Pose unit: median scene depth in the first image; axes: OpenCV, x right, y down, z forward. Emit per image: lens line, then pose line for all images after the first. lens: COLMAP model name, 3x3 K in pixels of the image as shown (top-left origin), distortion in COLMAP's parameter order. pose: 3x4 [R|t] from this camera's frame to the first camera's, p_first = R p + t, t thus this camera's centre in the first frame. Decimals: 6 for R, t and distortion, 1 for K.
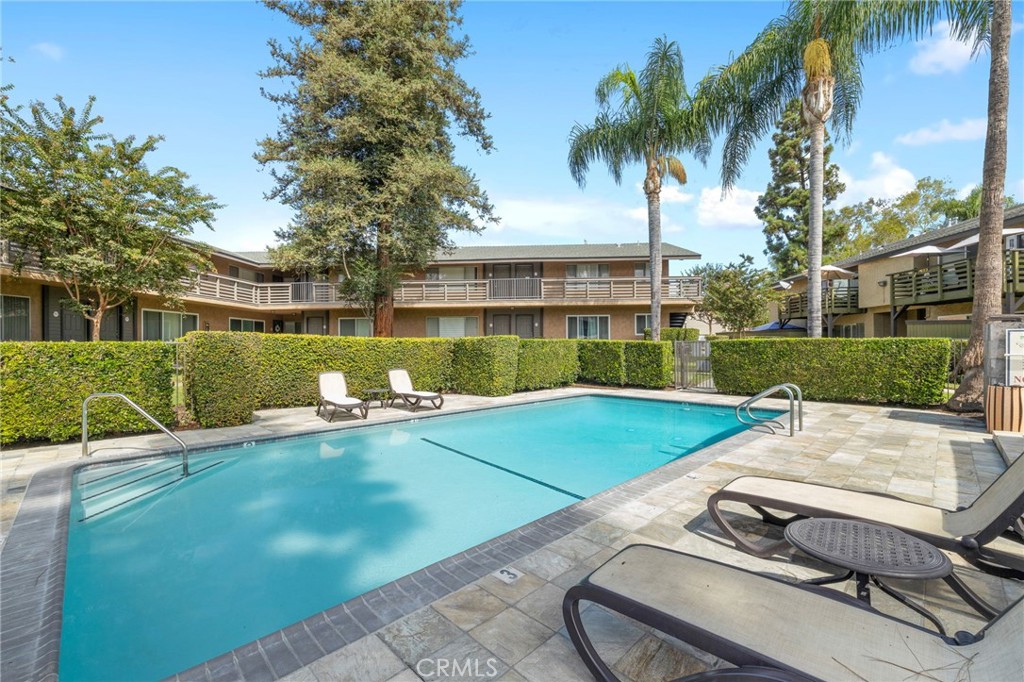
lens RADIAL K [[429.5, 0, 507.4], [0, 429.5, 335.8], [0, 0, 1]] dist [0.000316, -0.000078]
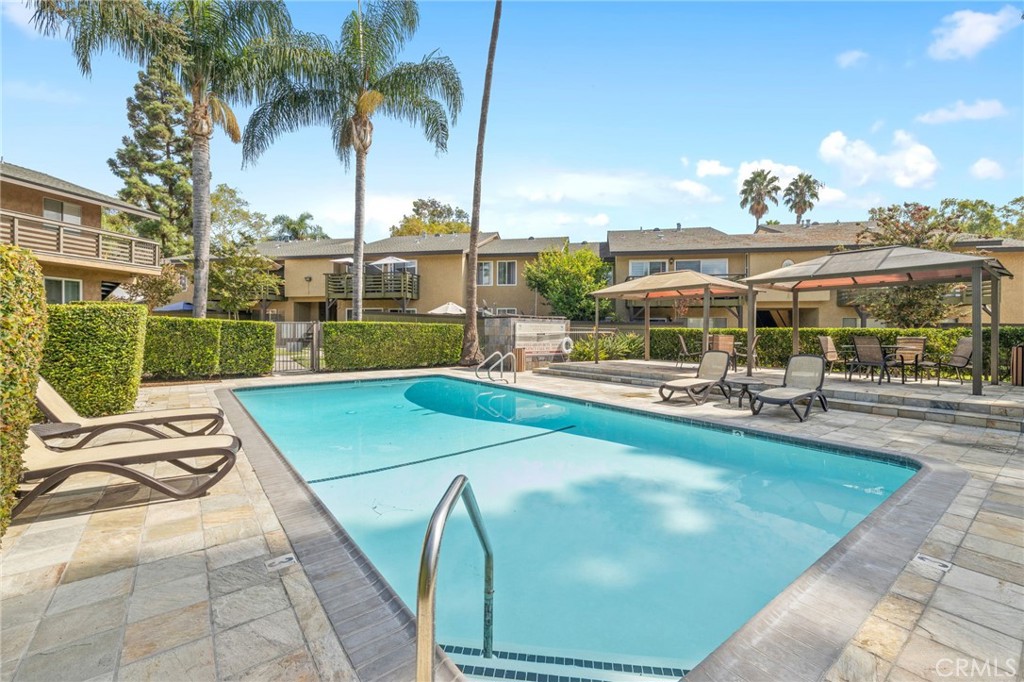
lens RADIAL K [[419.3, 0, 513.6], [0, 419.3, 336.8], [0, 0, 1]] dist [-0.000716, -0.000066]
pose [[0.128030, -0.013557, 0.991678, -0.217207], [-0.033178, 0.999288, 0.017945, 0.005398], [-0.991215, -0.035199, 0.127489, 0.185229]]
